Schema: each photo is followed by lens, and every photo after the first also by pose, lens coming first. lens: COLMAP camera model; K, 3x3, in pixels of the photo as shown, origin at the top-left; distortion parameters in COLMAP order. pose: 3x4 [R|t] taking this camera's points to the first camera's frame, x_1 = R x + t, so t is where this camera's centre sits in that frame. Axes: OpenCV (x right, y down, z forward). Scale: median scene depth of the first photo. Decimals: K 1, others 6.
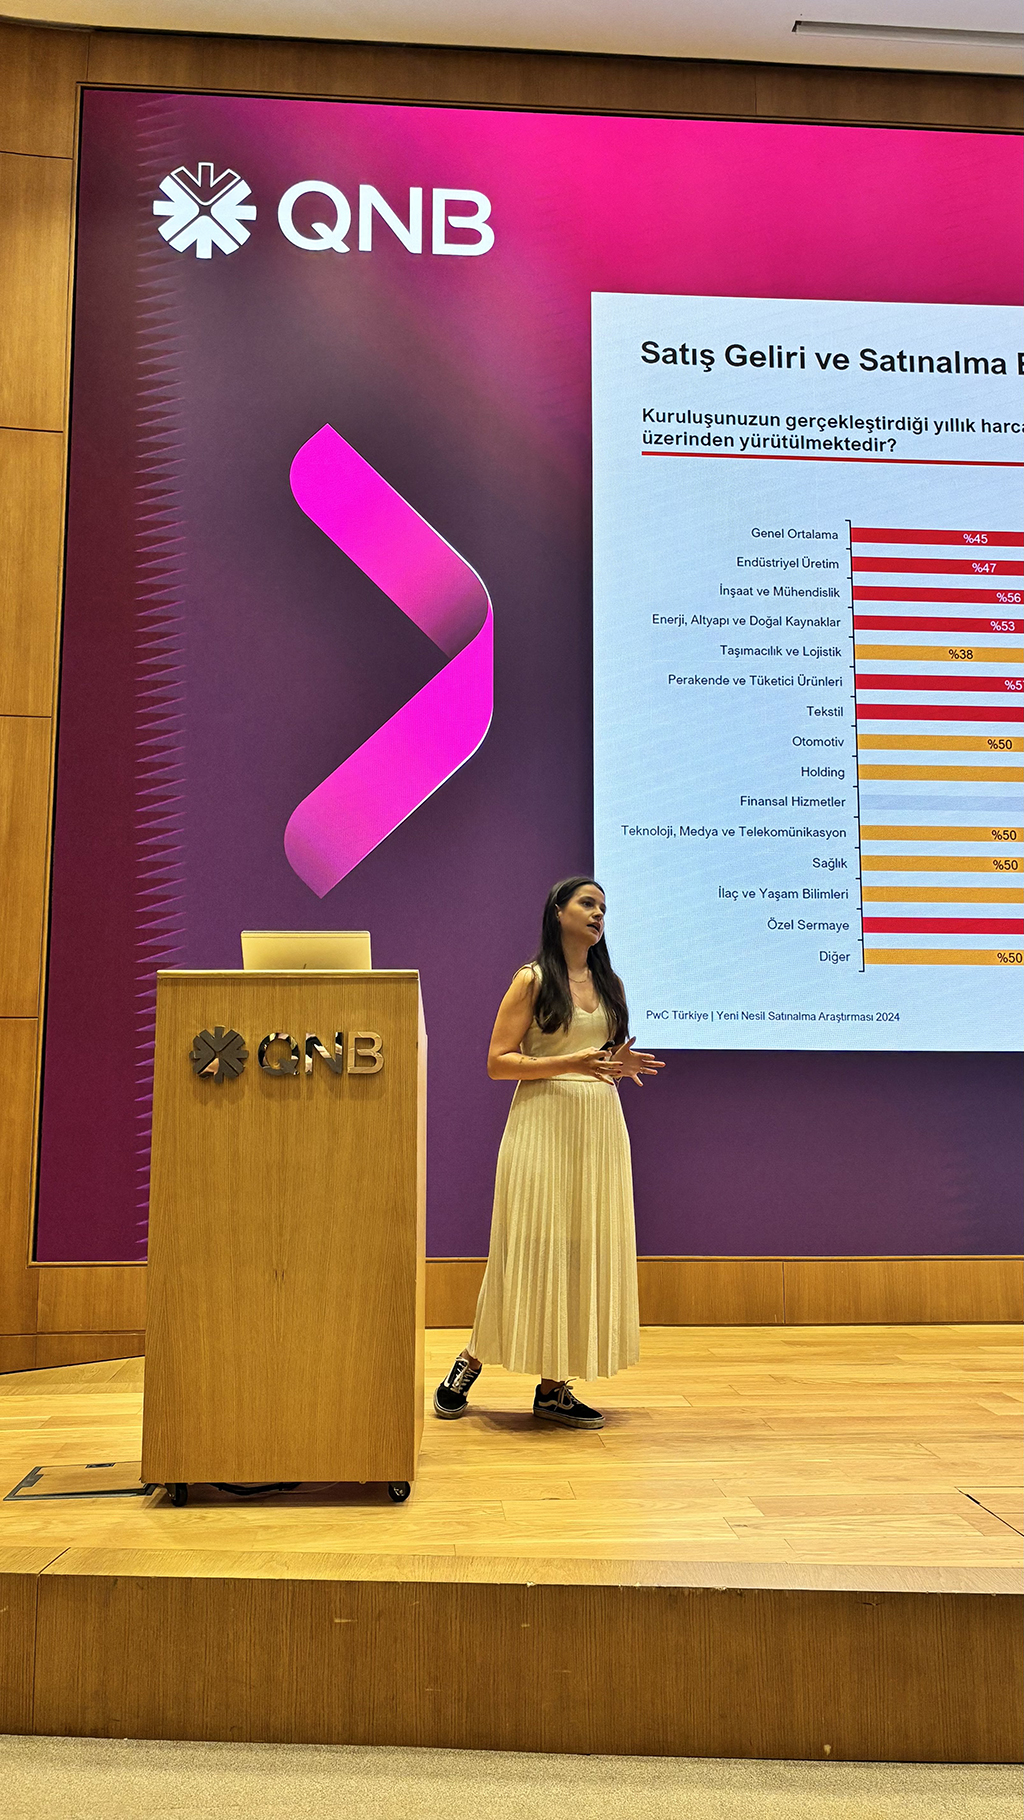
lens RADIAL K [[1377.8, 0, 503.6], [0, 1377.8, 925.6], [0, 0, 1]] dist [0.056437, -0.053354]
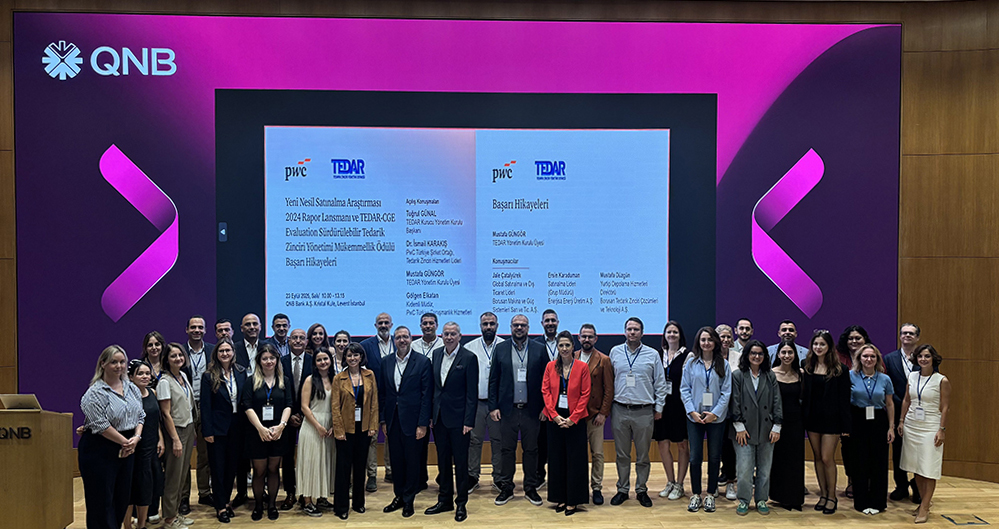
lens RADIAL K [[810.0, 0, 503.1], [0, 810.0, 266.8], [0, 0, 1]] dist [0.005807, -0.000834]
pose [[0.999998, 0.000298, 0.002051, 0.632196], [-0.000613, 0.987910, 0.155030, -0.377071], [-0.001980, -0.155031, 0.987908, -0.591325]]
